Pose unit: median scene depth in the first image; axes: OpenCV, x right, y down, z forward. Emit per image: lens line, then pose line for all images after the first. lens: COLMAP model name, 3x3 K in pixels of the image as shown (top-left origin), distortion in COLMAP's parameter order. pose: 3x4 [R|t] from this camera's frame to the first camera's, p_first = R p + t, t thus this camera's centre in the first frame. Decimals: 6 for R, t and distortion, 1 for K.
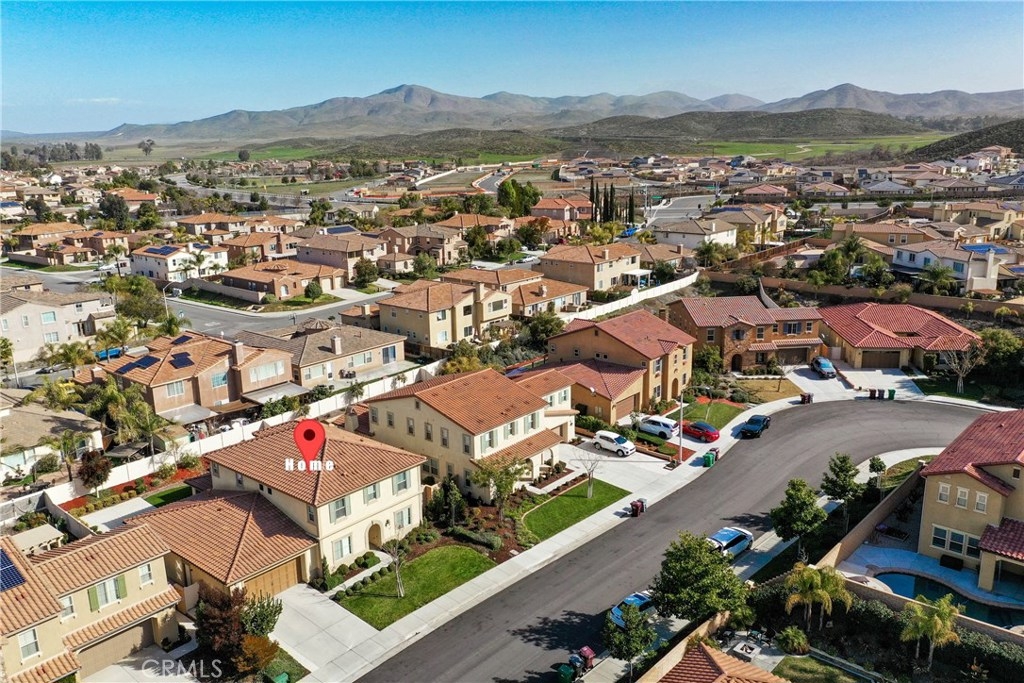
lens RADIAL K [[813.2, 0, 508.9], [0, 813.2, 341.5], [0, 0, 1]] dist [-0.002440, 0.001315]
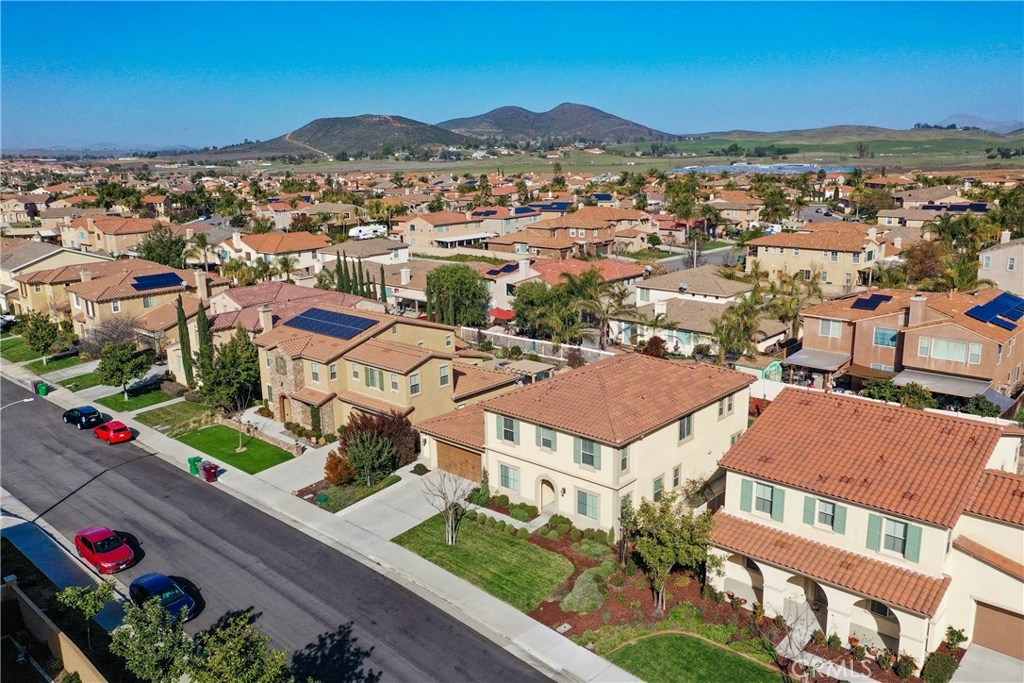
lens RADIAL K [[813.2, 0, 508.9], [0, 813.2, 341.5], [0, 0, 1]] dist [-0.002440, 0.001315]
pose [[-0.041411, 0.250049, -0.967347, 0.544245], [-0.226049, 0.940729, 0.252846, -0.085938], [0.973235, 0.229139, 0.017567, 0.906389]]
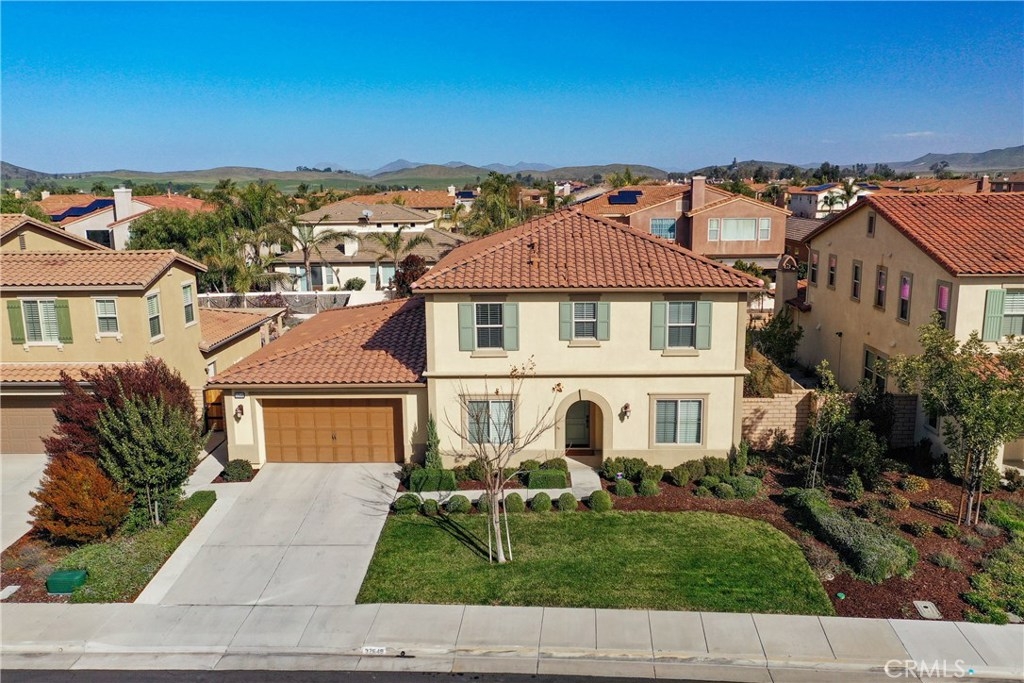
lens RADIAL K [[813.2, 0, 508.9], [0, 813.2, 341.5], [0, 0, 1]] dist [-0.002440, 0.001315]
pose [[0.620927, 0.159183, -0.767535, 0.124952], [-0.189530, 0.980599, 0.050044, 0.178533], [0.760610, 0.114397, 0.639050, 0.687559]]
